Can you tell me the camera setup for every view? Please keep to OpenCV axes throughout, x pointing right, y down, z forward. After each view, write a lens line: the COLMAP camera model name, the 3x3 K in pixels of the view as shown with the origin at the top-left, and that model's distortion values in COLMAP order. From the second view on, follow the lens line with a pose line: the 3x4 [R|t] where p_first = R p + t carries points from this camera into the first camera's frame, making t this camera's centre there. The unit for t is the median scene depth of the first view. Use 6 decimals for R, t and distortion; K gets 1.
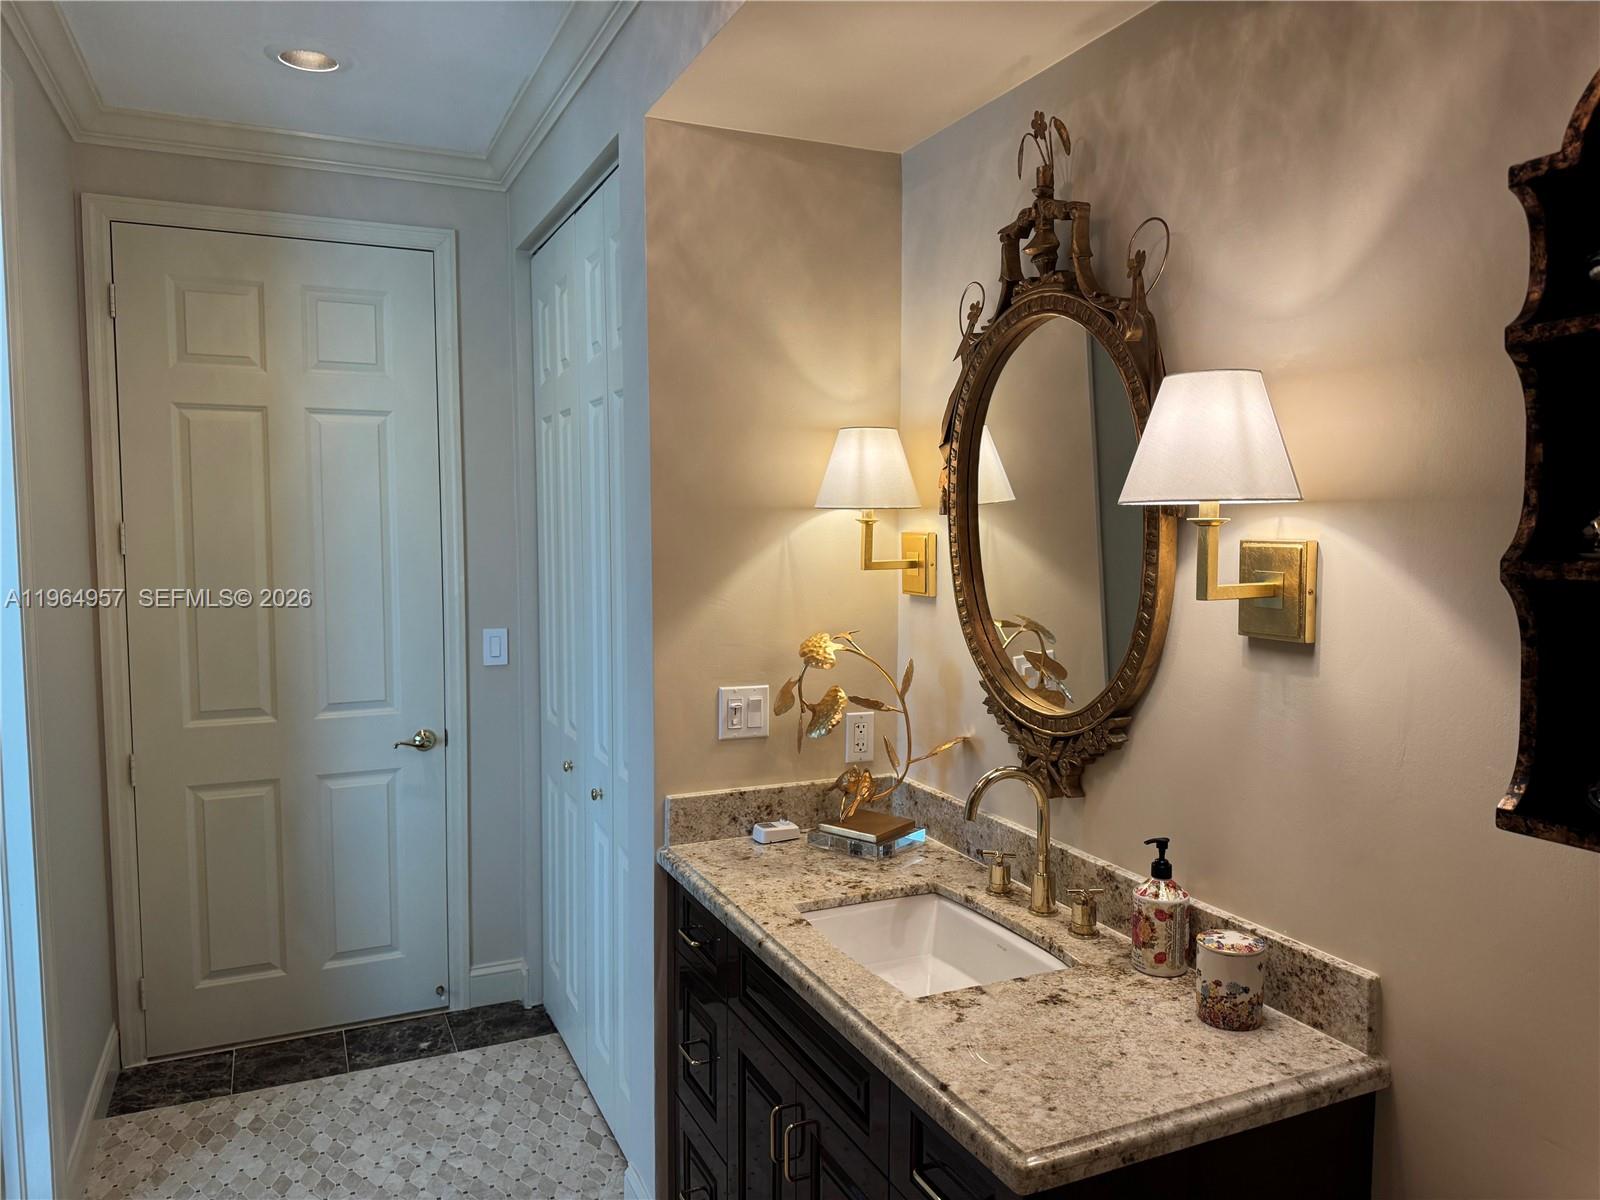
lens RADIAL K [[1125.1, 0, 803.4], [0, 1125.1, 591.6], [0, 0, 1]] dist [-0.011843, -0.004230]
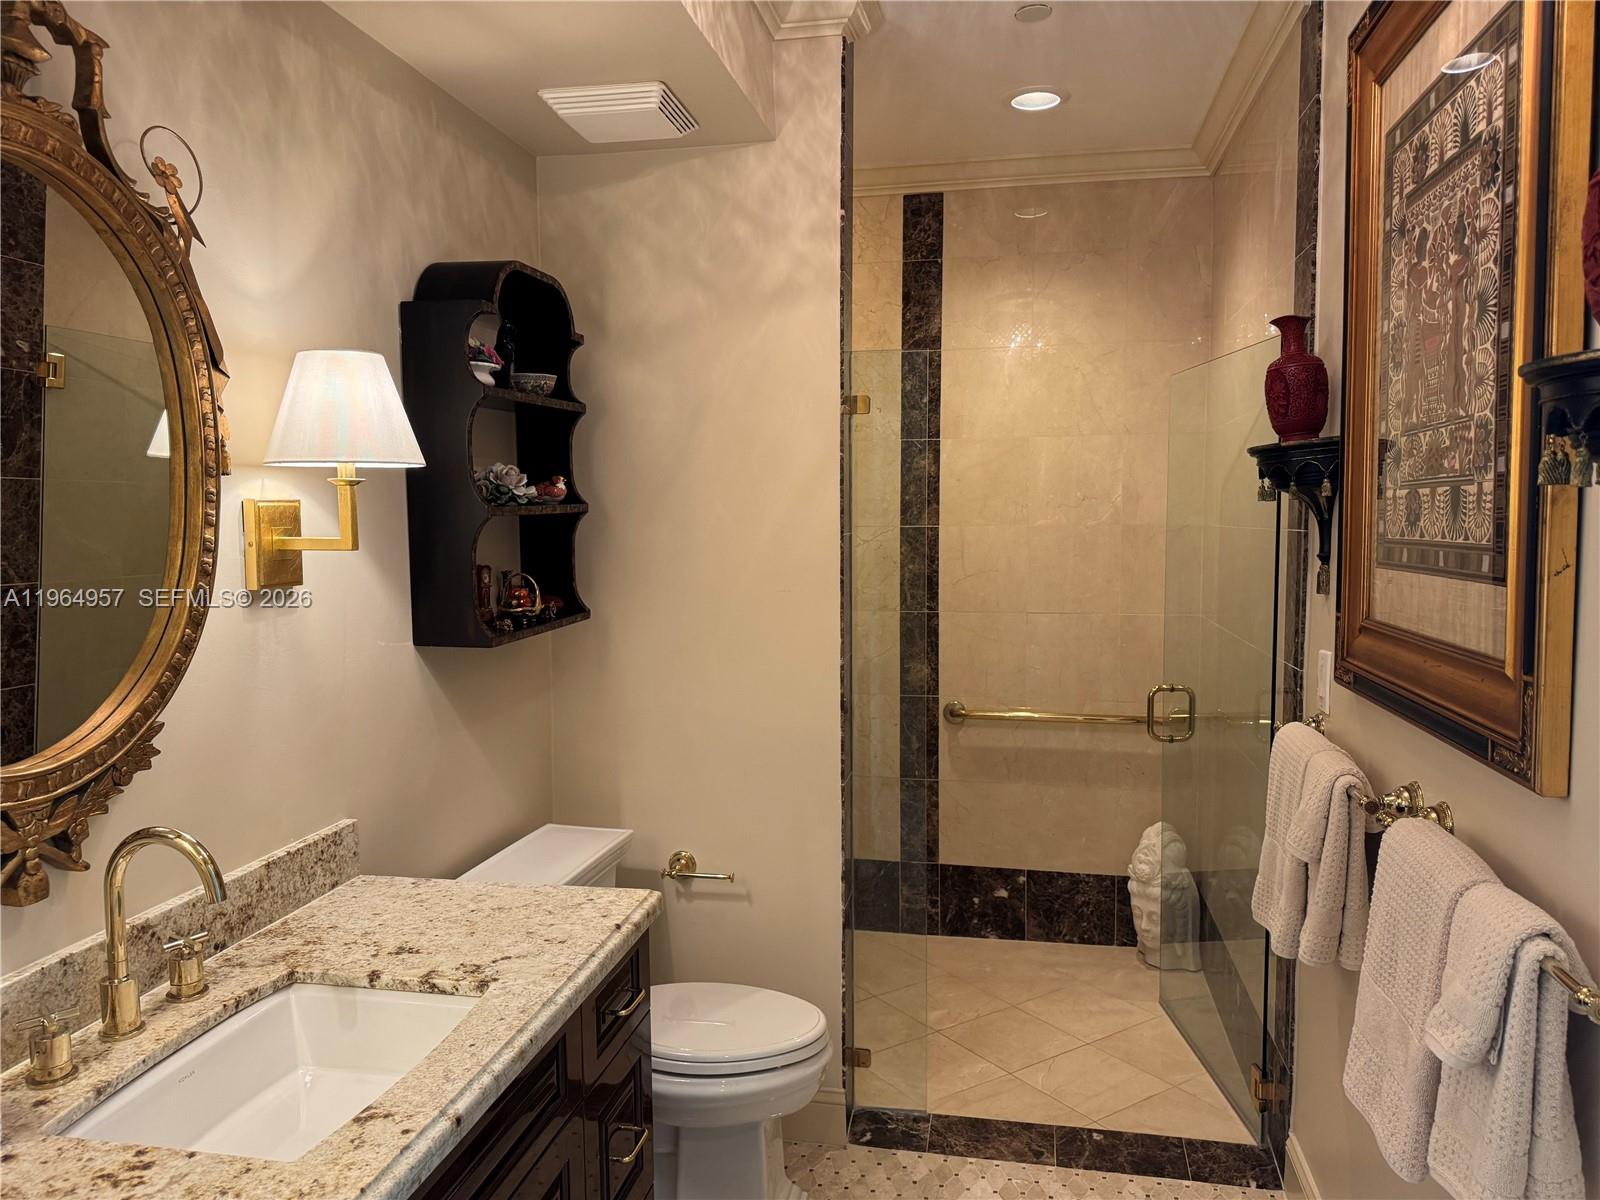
lens RADIAL K [[1125.1, 0, 802.7], [0, 1125.1, 600.7], [0, 0, 1]] dist [-0.011843, -0.004230]
pose [[-0.815403, -0.044939, 0.577147, -0.618734], [0.040112, 0.990200, 0.133772, -0.070001], [-0.577503, 0.132228, -0.805609, 1.505071]]
